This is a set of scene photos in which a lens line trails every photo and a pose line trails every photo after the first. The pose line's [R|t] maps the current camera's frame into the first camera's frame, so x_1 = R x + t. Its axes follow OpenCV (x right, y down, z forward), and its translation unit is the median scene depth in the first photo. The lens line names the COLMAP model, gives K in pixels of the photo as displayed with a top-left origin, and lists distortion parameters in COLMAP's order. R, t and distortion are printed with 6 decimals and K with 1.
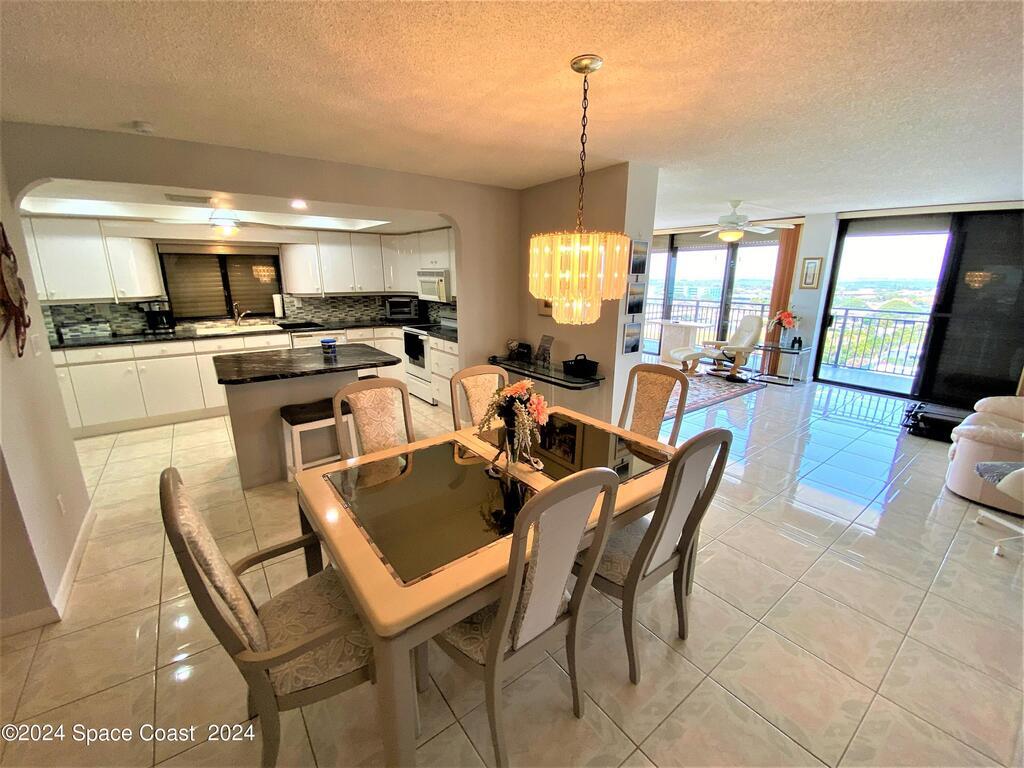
lens RADIAL K [[420.2, 0, 509.0], [0, 420.2, 376.9], [0, 0, 1]] dist [0.007377, -0.011394]
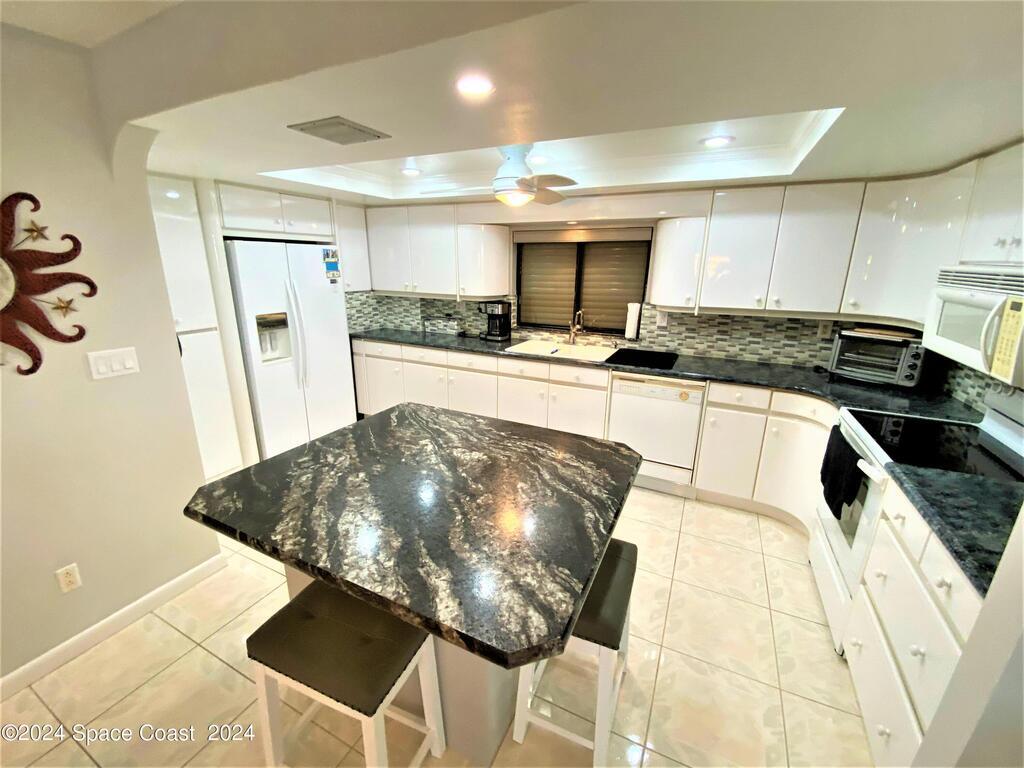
lens RADIAL K [[420.2, 0, 510.9], [0, 420.2, 388.2], [0, 0, 1]] dist [0.007377, -0.011394]
pose [[0.466752, 0.252870, -0.847466, -0.065981], [-0.219945, 0.961335, 0.165709, -0.139373], [0.856602, 0.109051, 0.504323, 0.544112]]
